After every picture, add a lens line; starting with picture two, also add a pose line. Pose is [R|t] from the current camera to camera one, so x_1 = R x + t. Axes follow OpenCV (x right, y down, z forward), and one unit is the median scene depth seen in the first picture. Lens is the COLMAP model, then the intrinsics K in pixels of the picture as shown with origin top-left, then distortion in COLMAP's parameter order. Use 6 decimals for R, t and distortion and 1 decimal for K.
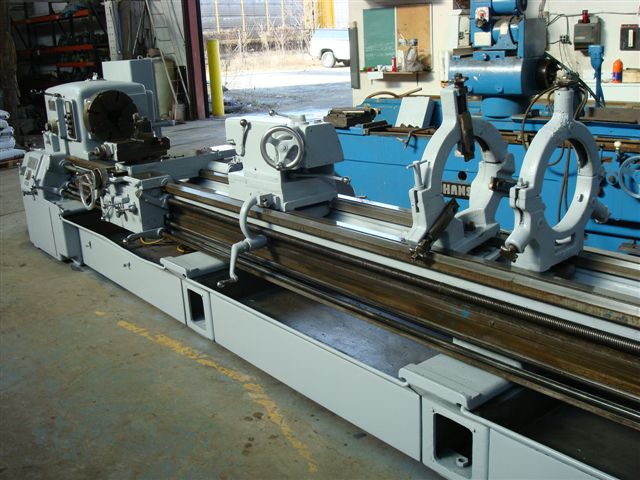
lens RADIAL K [[657.0, 0, 320.0], [0, 657.0, 240.0], [0, 0, 1]] dist [-0.074351, -0.077088]
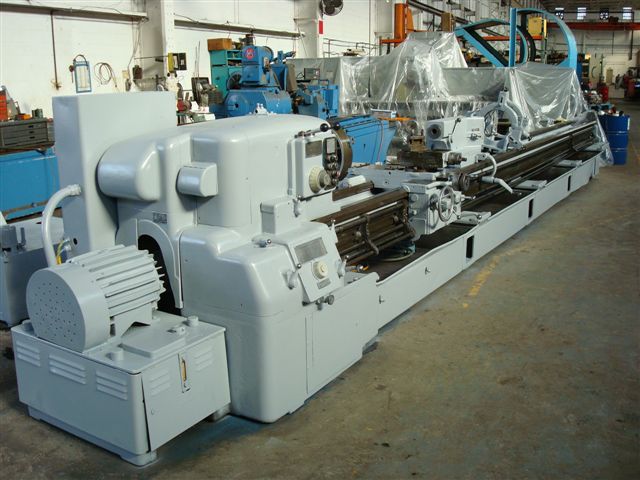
lens RADIAL K [[657.0, 0, 320.0], [0, 657.0, 240.0], [0, 0, 1]] dist [-0.074351, -0.077088]
pose [[-0.306583, -0.186543, 0.933386, -1.164212], [0.291354, 0.915148, 0.278597, -0.339043], [-0.906156, 0.357359, -0.226219, 1.298414]]
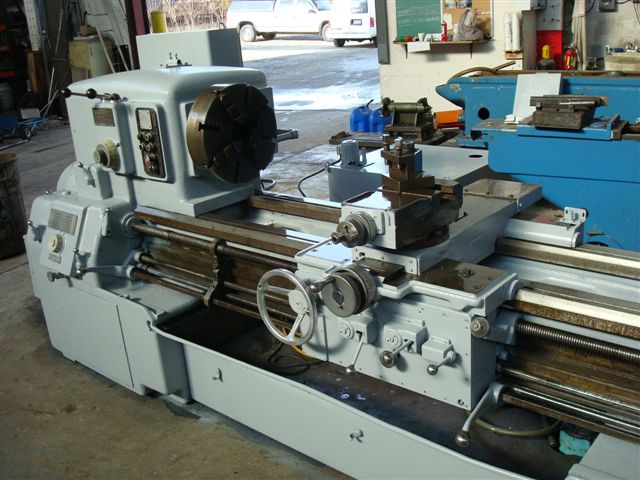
lens RADIAL K [[657.0, 0, 320.0], [0, 657.0, 240.0], [0, 0, 1]] dist [-0.074351, -0.077088]
pose [[0.984547, -0.082248, 0.154606, -0.363360], [0.076299, 0.996112, 0.044033, -0.127870], [-0.157626, -0.031556, 0.986995, 0.477925]]
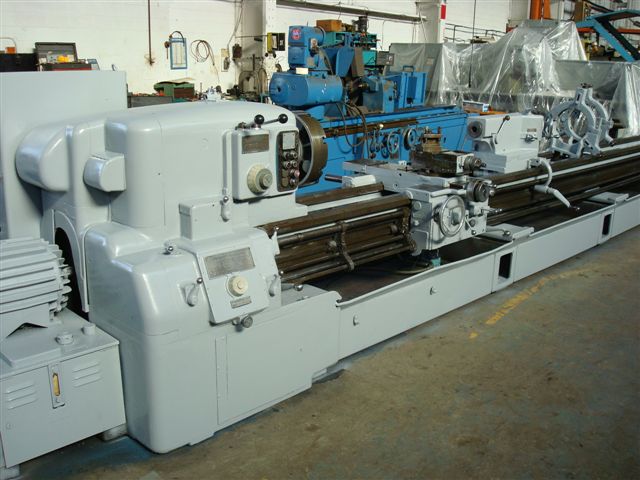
lens RADIAL K [[657.0, 0, 320.0], [0, 657.0, 240.0], [0, 0, 1]] dist [-0.074351, -0.077088]
pose [[-0.095826, -0.225533, 0.969511, -1.095504], [0.263140, 0.933604, 0.243189, -0.280191], [-0.959987, 0.278421, -0.030116, 1.086942]]
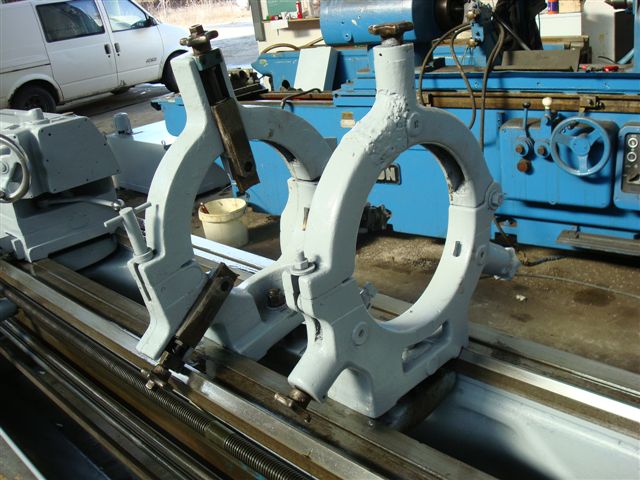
lens RADIAL K [[657.0, 0, 320.0], [0, 657.0, 240.0], [0, 0, 1]] dist [-0.074351, -0.077088]
pose [[0.994433, -0.087489, 0.058727, 0.129398], [0.082896, 0.993614, 0.076546, -0.059878], [-0.065049, -0.071252, 0.995335, 0.237921]]
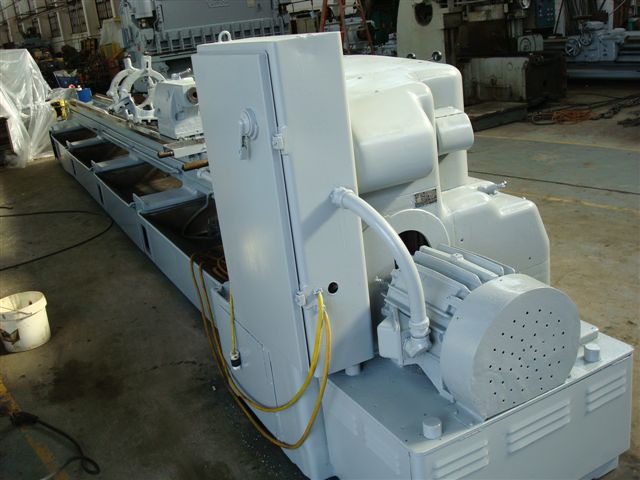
lens RADIAL K [[657.0, 0, 320.0], [0, 657.0, 240.0], [0, 0, 1]] dist [-0.074351, -0.077088]
pose [[-0.965673, 0.087755, 0.244489, -0.516543], [0.212934, 0.806499, 0.551560, -0.474998], [-0.148778, 0.584686, -0.797501, 1.697875]]
